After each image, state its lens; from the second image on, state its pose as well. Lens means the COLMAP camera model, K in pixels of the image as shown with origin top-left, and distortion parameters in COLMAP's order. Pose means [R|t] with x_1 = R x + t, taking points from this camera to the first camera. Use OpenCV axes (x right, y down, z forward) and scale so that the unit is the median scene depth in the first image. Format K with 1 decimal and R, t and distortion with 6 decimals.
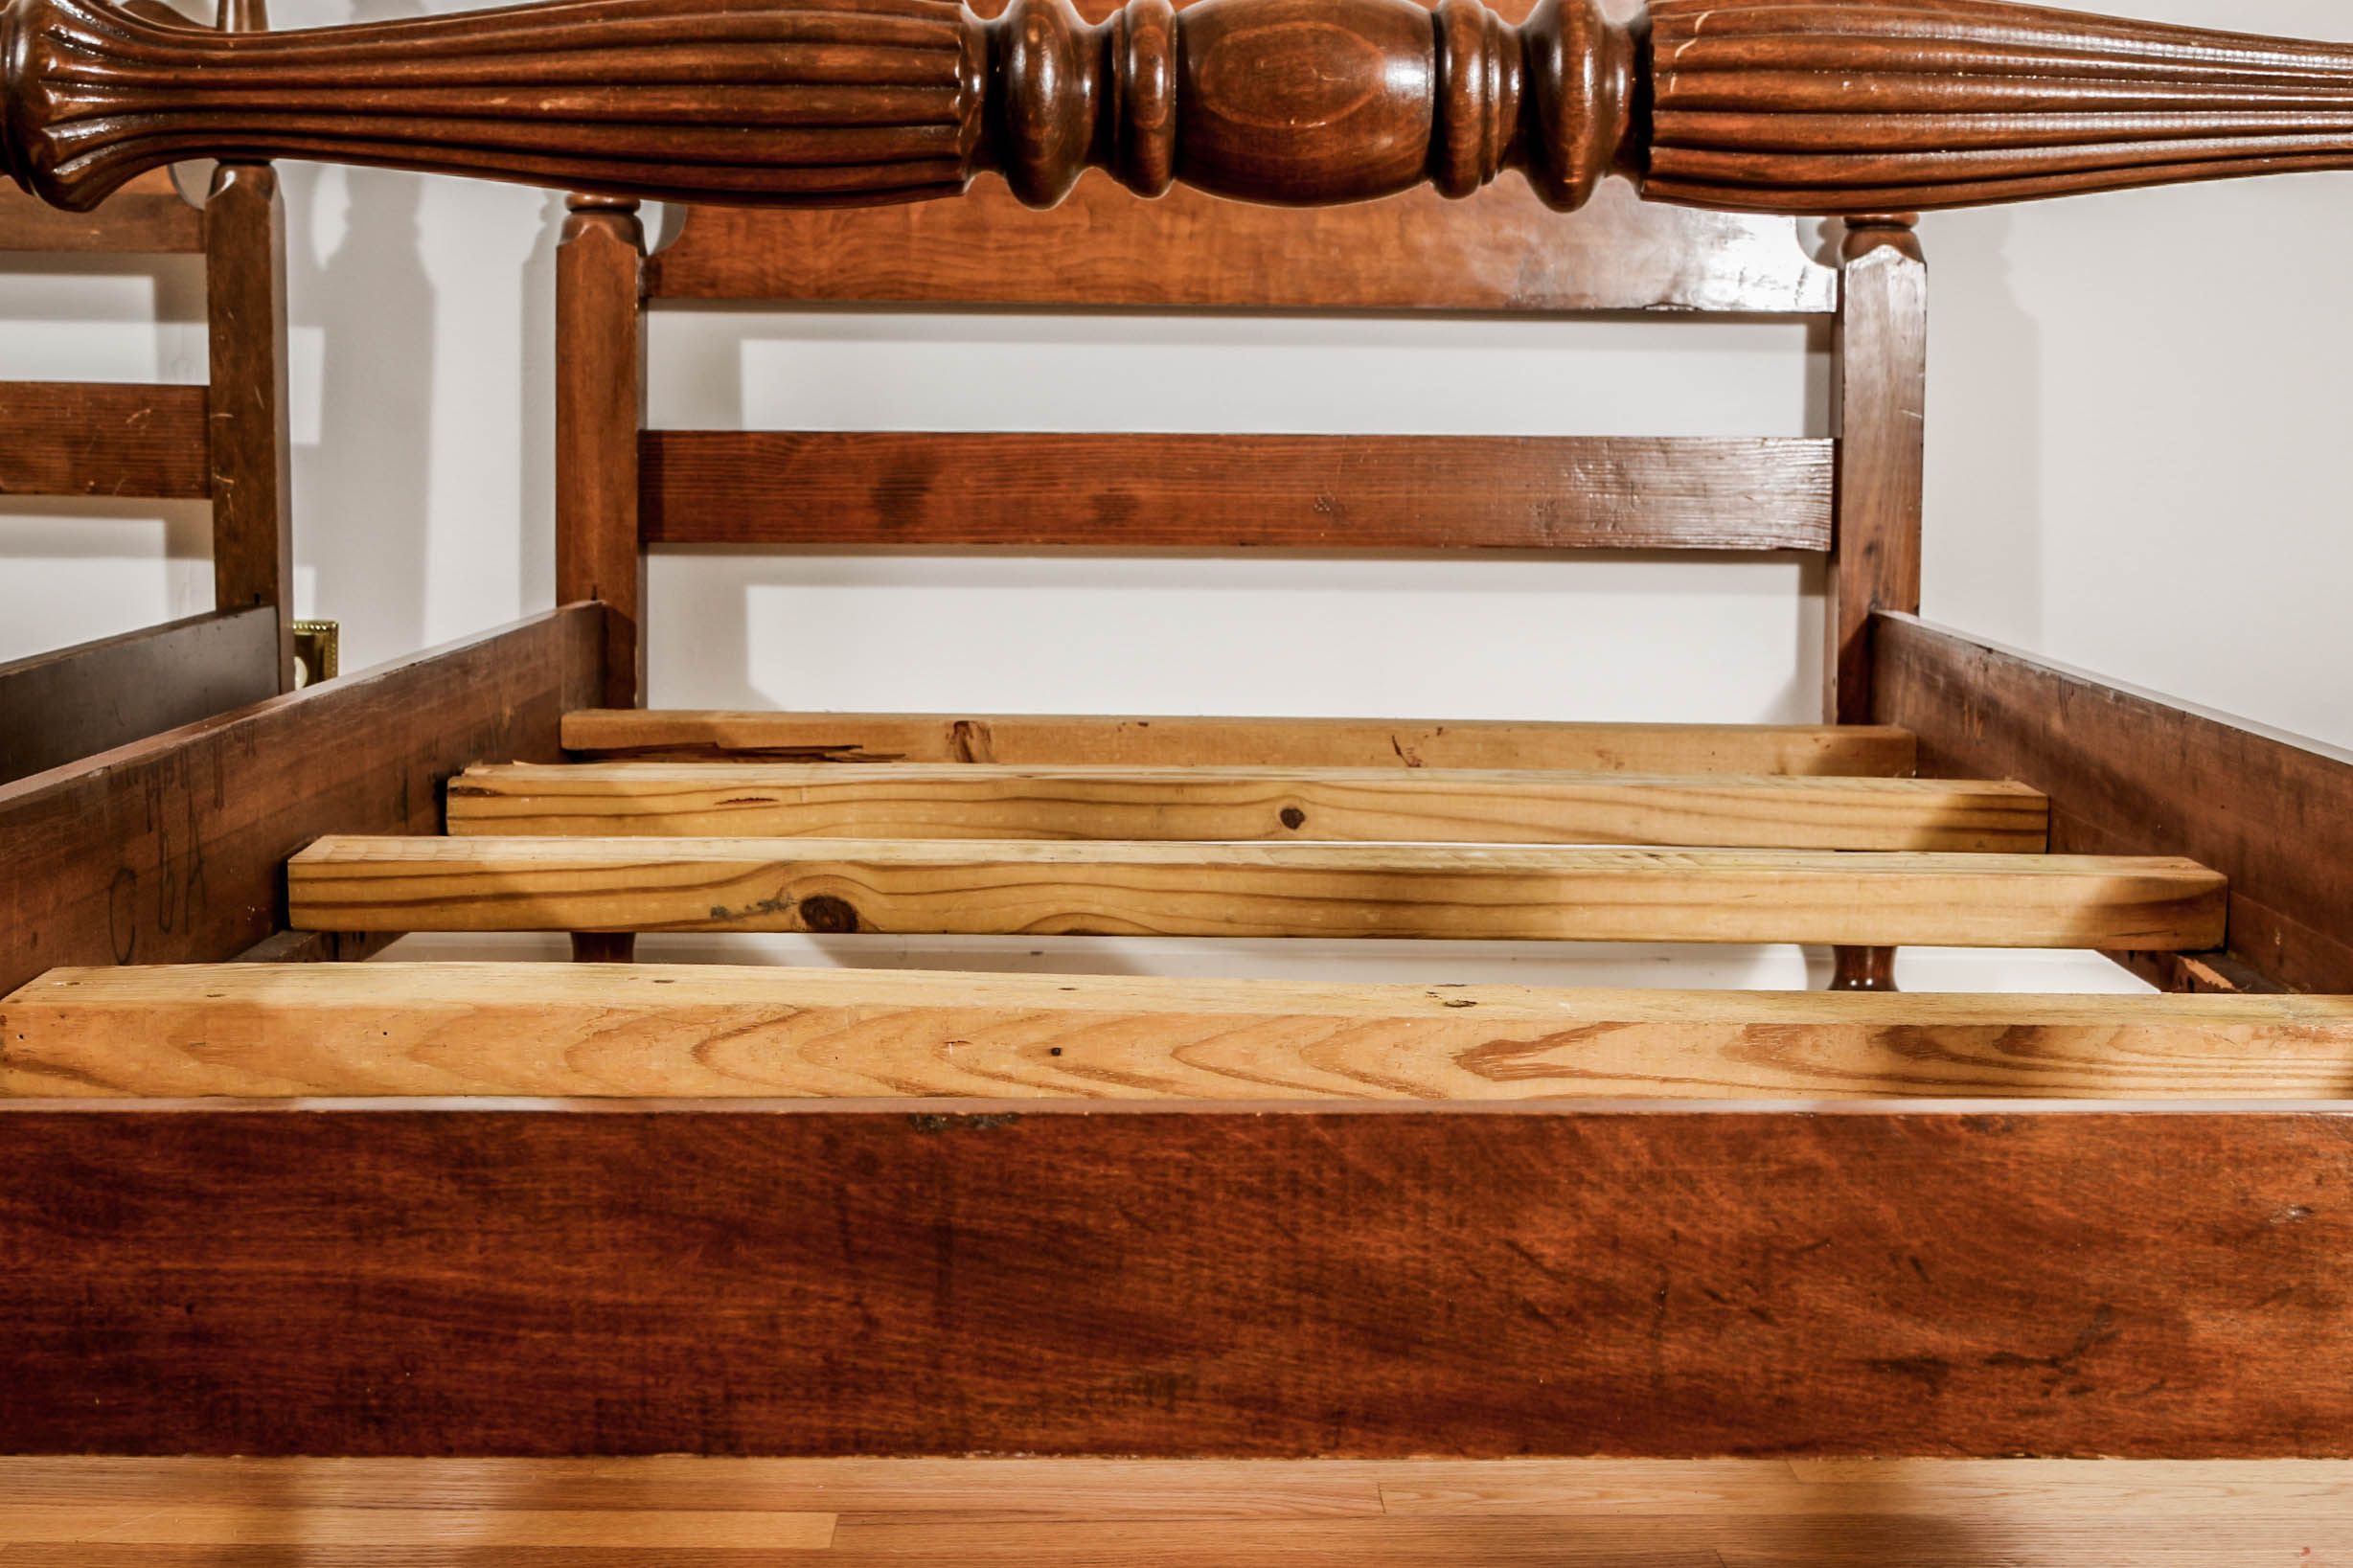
lens RADIAL K [[4175.4, 0, 1168.5], [0, 4175.4, 787.3], [0, 0, 1]] dist [0.004597, 0.000000]
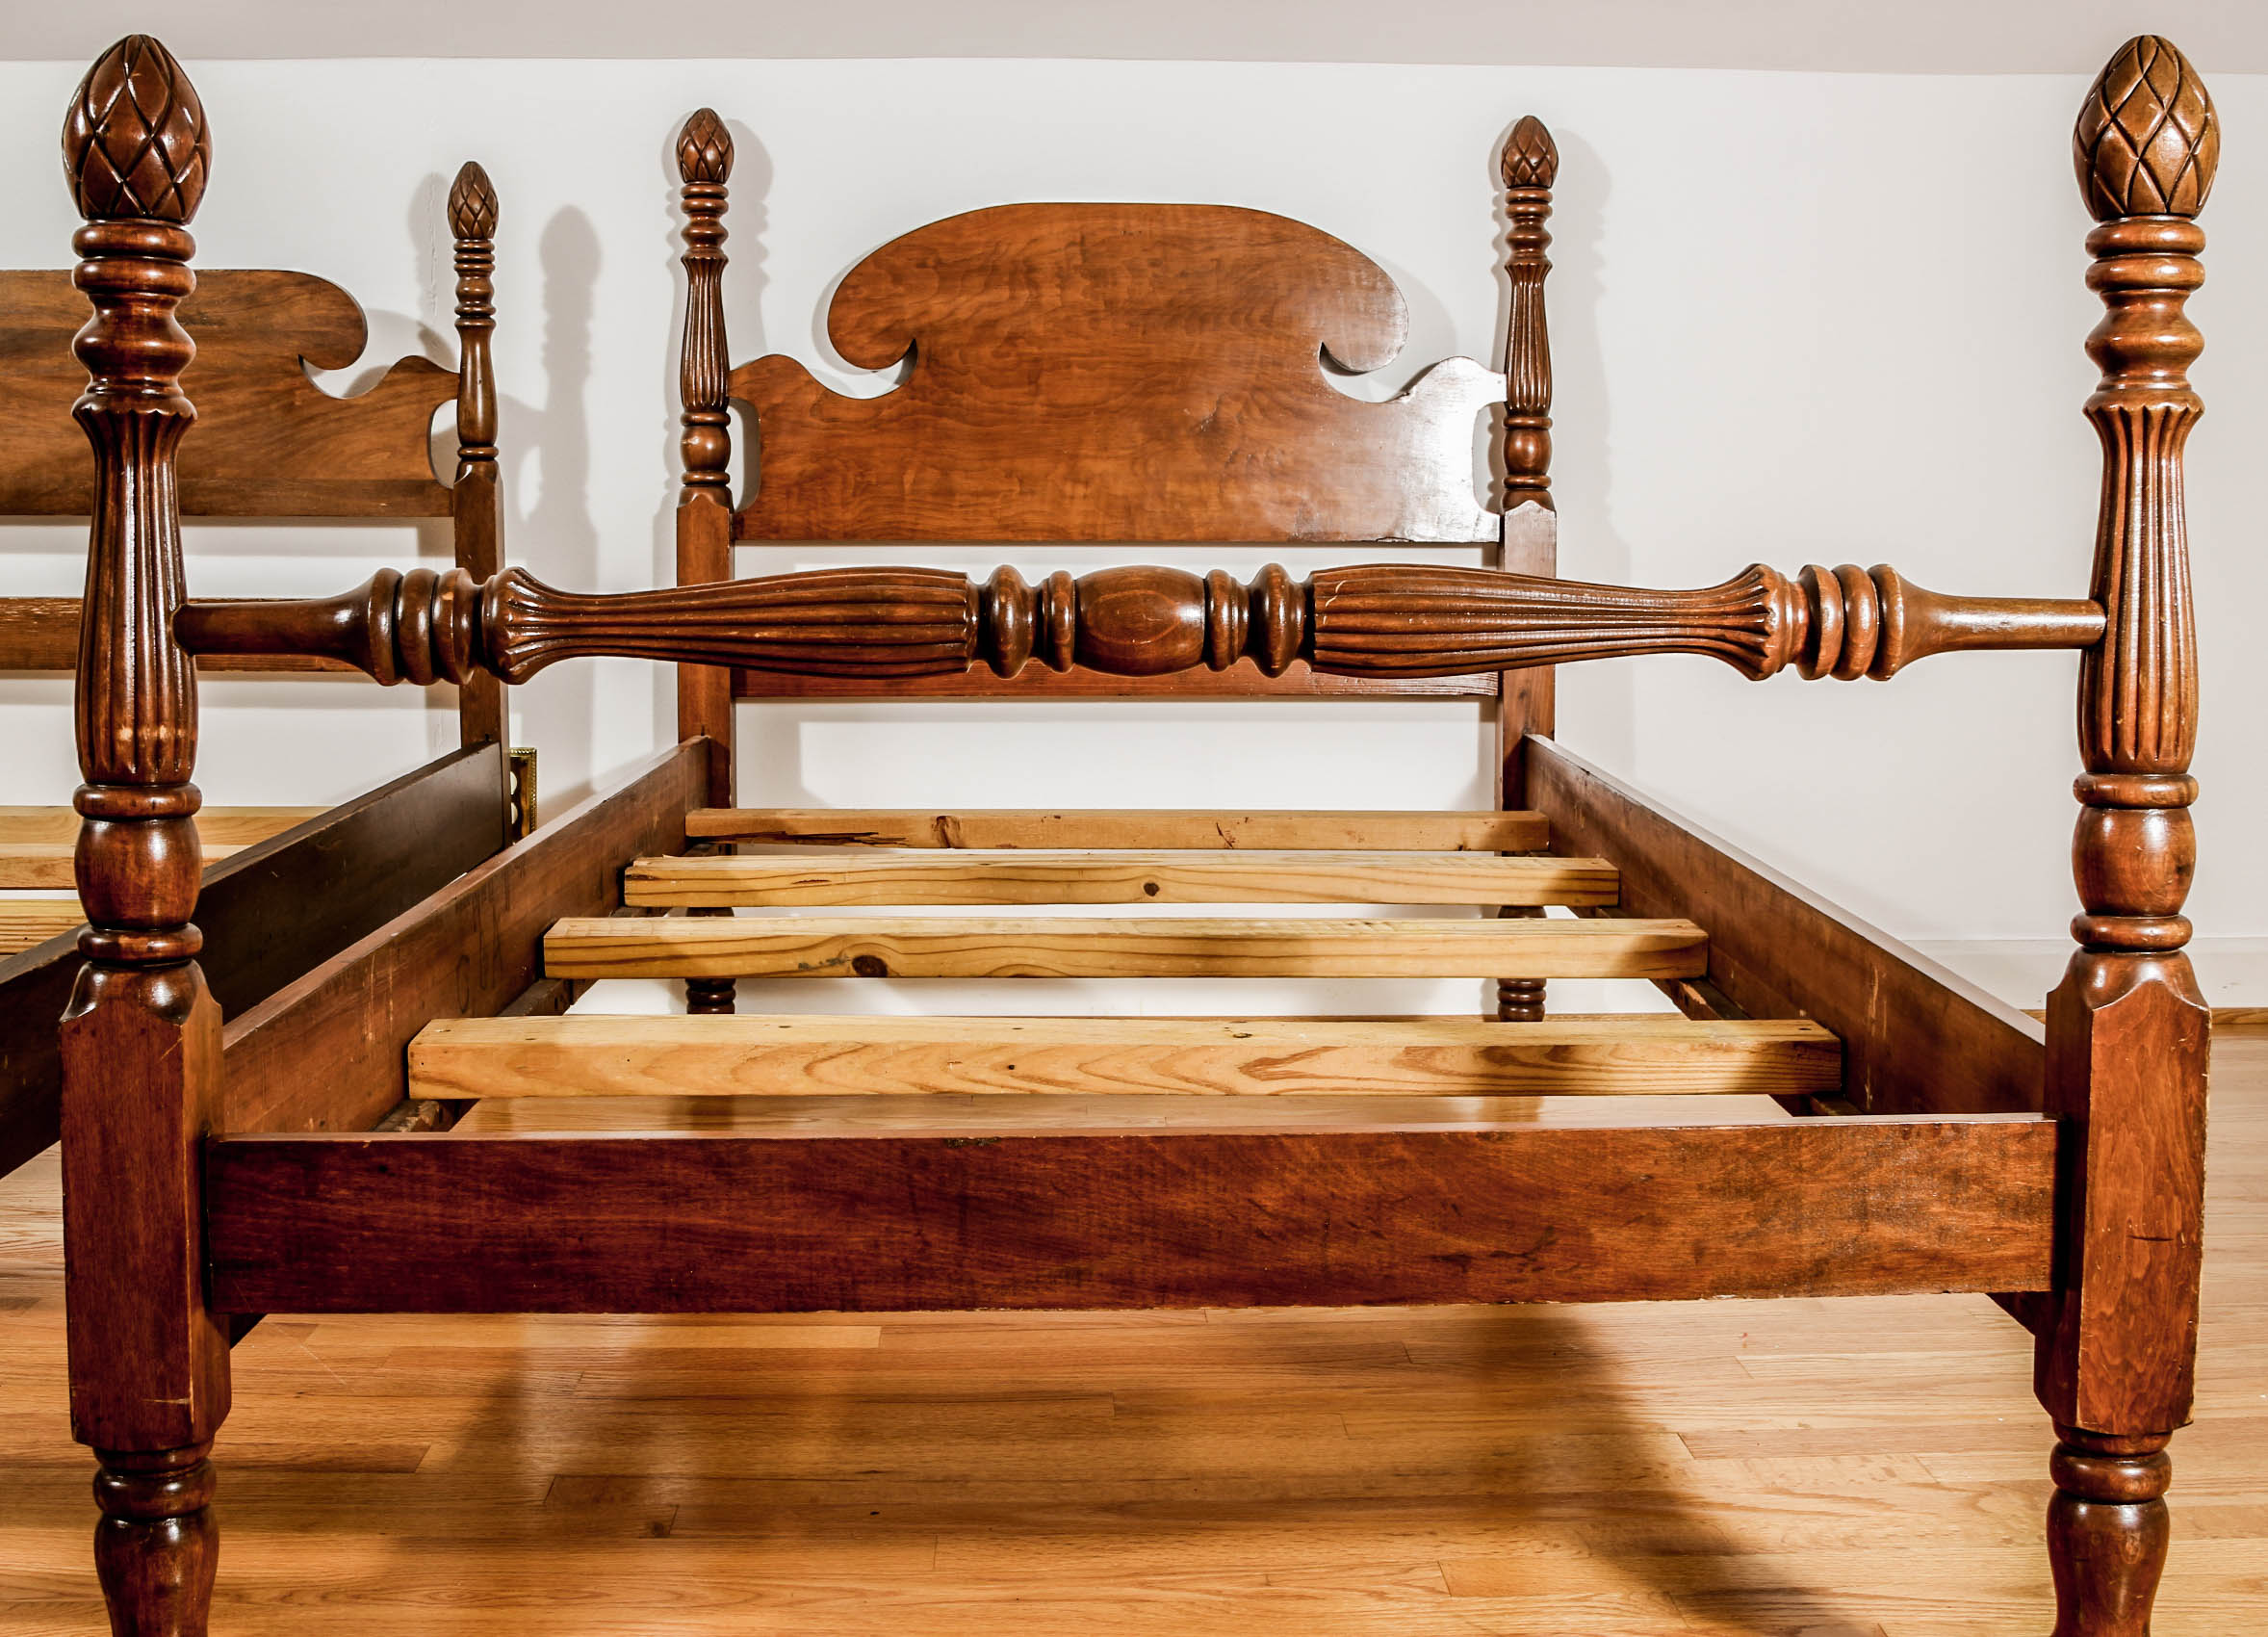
lens RADIAL K [[3036.7, 0, 1130.8], [0, 3036.7, 812.4], [0, 0, 1]] dist [-0.124773, 0.000000]
pose [[0.999775, -0.010113, 0.018661, 0.000351], [0.009910, 0.999891, 0.010942, -0.046526], [-0.018769, -0.010754, 0.999766, -0.221212]]
